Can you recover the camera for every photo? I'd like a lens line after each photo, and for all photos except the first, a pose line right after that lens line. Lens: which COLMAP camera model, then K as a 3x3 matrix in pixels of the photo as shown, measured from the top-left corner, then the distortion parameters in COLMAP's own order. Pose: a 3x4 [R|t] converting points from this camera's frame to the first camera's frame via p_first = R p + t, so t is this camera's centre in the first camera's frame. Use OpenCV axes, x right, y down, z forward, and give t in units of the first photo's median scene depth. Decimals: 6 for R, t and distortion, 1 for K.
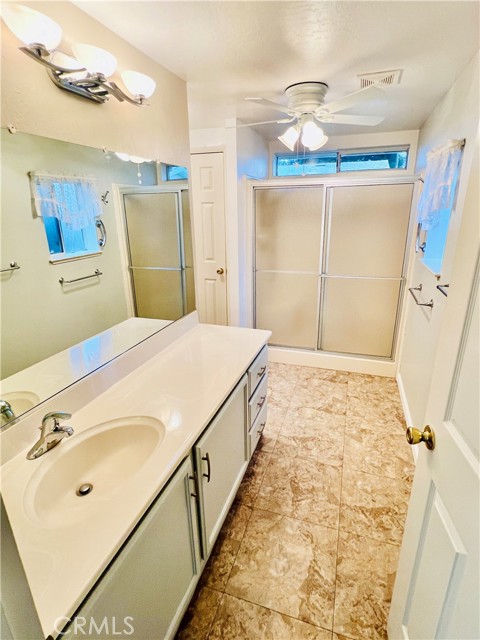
lens RADIAL K [[334.8, 0, 237.0], [0, 334.8, 316.2], [0, 0, 1]] dist [-0.004405, 0.001634]
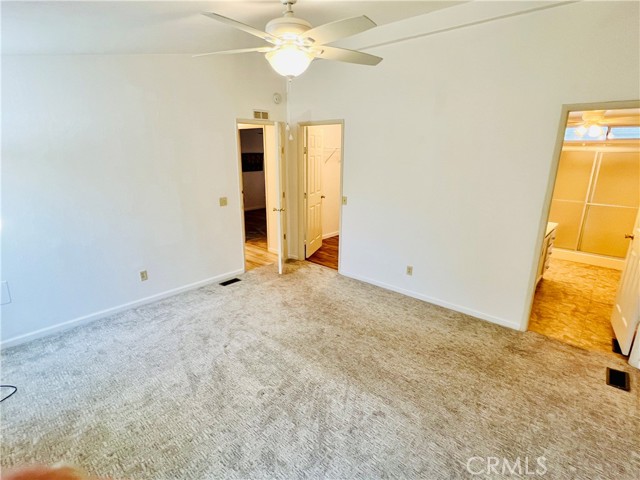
lens RADIAL K [[334.8, 0, 317.4], [0, 334.8, 237.4], [0, 0, 1]] dist [-0.004405, 0.001634]
pose [[0.920008, 0.125353, -0.371311, -0.562867], [-0.144413, 0.989230, -0.023857, 0.456656], [0.364321, 0.075571, 0.928202, -1.677891]]
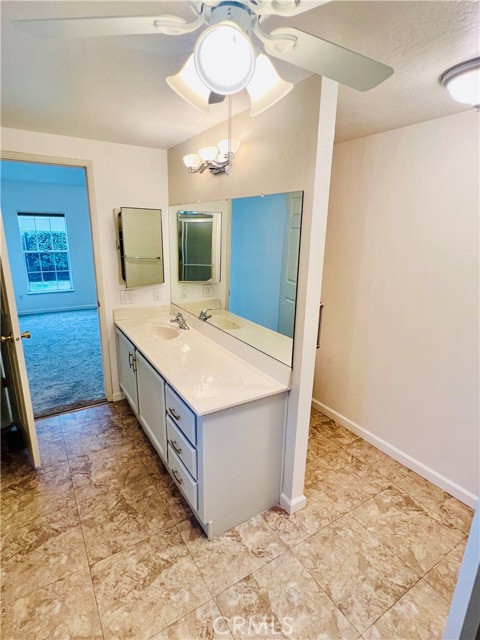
lens RADIAL K [[334.8, 0, 237.1], [0, 334.8, 321.2], [0, 0, 1]] dist [-0.004405, 0.001634]
pose [[-0.630596, 0.215076, -0.745715, 0.619755], [-0.247792, 0.854755, 0.456064, -0.528784], [0.735492, 0.472374, -0.485710, 1.519512]]
